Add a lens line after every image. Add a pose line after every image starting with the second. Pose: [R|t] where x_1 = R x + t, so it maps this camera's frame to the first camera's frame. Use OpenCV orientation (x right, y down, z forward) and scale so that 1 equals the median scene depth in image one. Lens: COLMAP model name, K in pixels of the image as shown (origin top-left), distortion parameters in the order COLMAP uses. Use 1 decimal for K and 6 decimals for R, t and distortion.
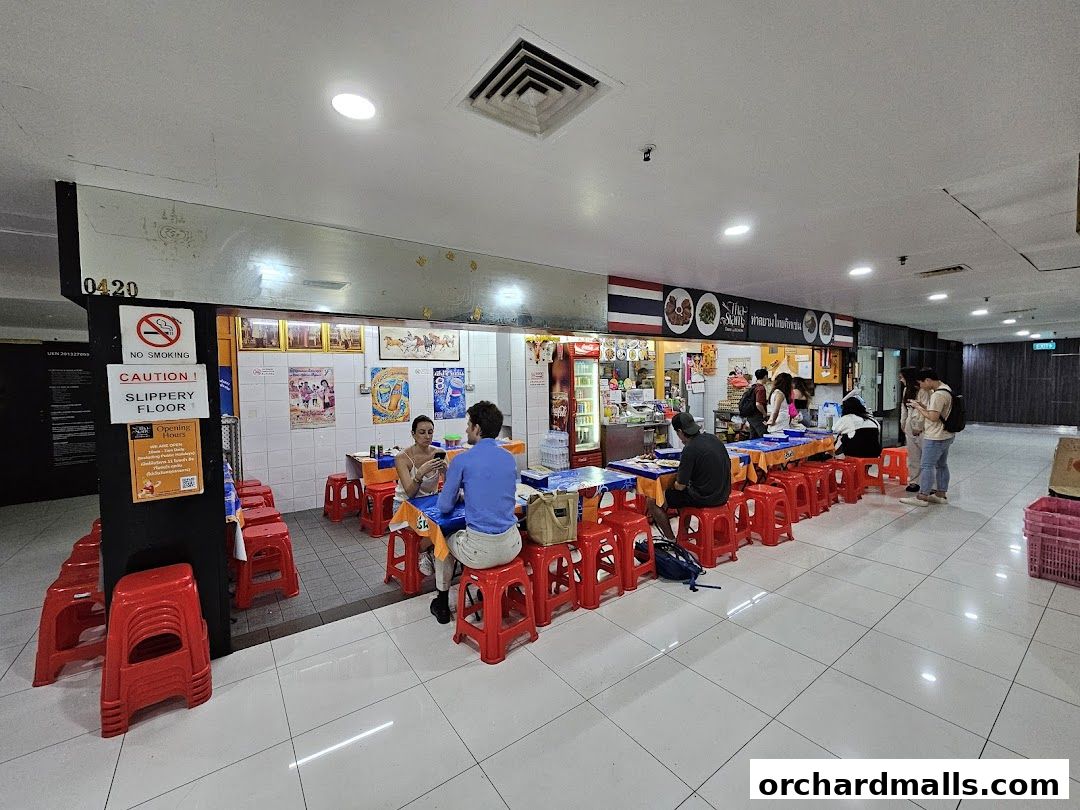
lens RADIAL K [[442.2, 0, 544.2], [0, 442.2, 400.8], [0, 0, 1]] dist [0.001810, 0.000029]
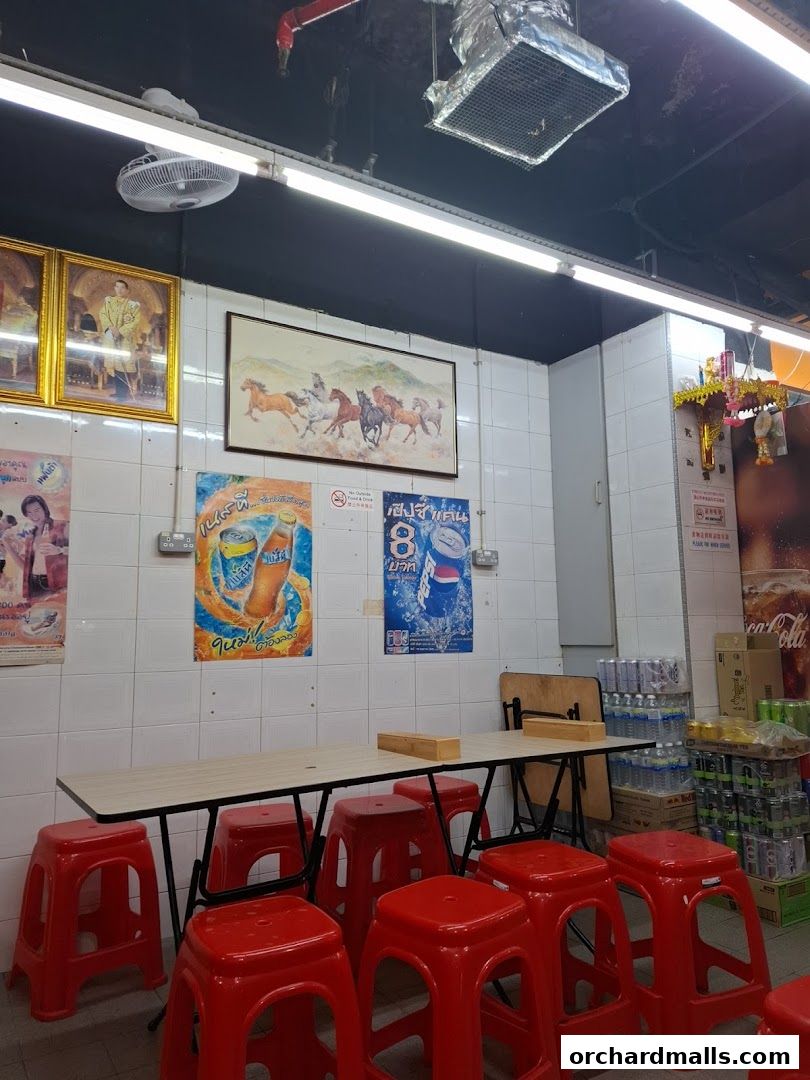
lens RADIAL K [[721.8, 0, 402.2], [0, 721.8, 538.9], [0, 0, 1]] dist [-0.006170, -0.000996]
pose [[0.993277, -0.012995, -0.115028, -0.179566], [-0.005725, 0.986948, -0.160938, 0.045829], [0.115618, 0.160514, 0.980239, 0.494262]]
